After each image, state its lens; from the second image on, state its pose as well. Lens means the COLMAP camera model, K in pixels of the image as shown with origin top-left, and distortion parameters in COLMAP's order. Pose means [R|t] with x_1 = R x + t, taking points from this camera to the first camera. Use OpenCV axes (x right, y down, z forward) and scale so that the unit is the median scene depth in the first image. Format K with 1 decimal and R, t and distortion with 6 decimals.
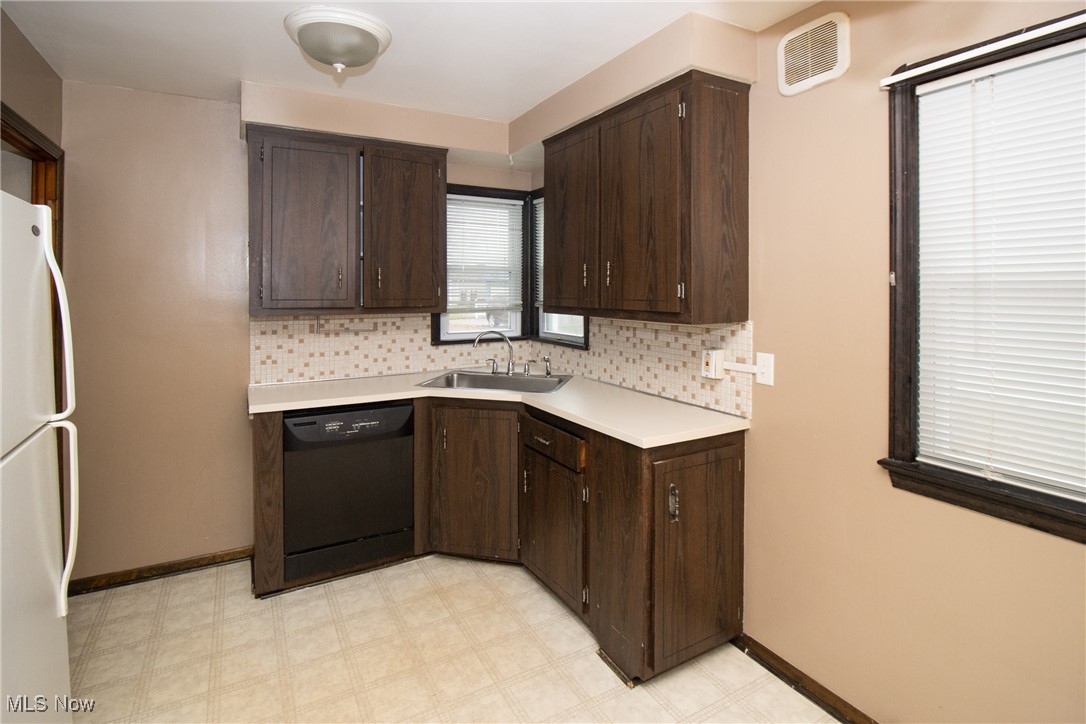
lens RADIAL K [[524.7, 0, 544.5], [0, 524.7, 291.0], [0, 0, 1]] dist [0.002142, -0.007812]
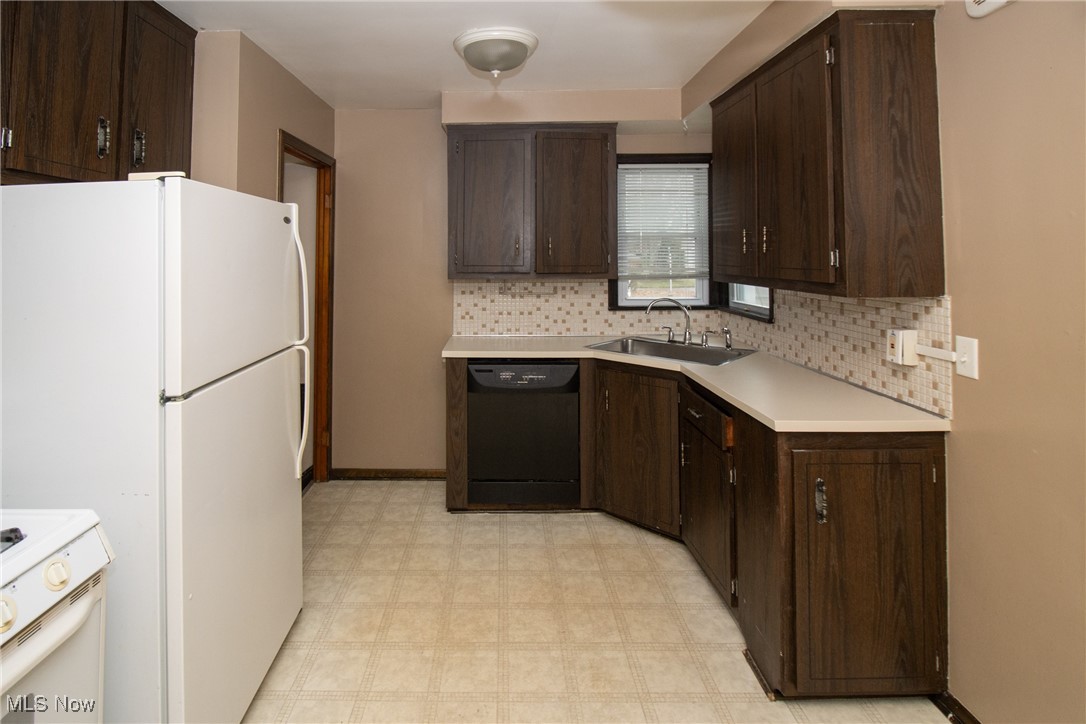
lens RADIAL K [[547.7, 0, 528.8], [0, 547.7, 232.4], [0, 0, 1]] dist [-0.001424, -0.001344]
pose [[0.877484, -0.022269, -0.479088, 0.223824], [0.001033, 0.999007, -0.044544, -0.003257], [0.479604, 0.038592, 0.876636, -0.044945]]
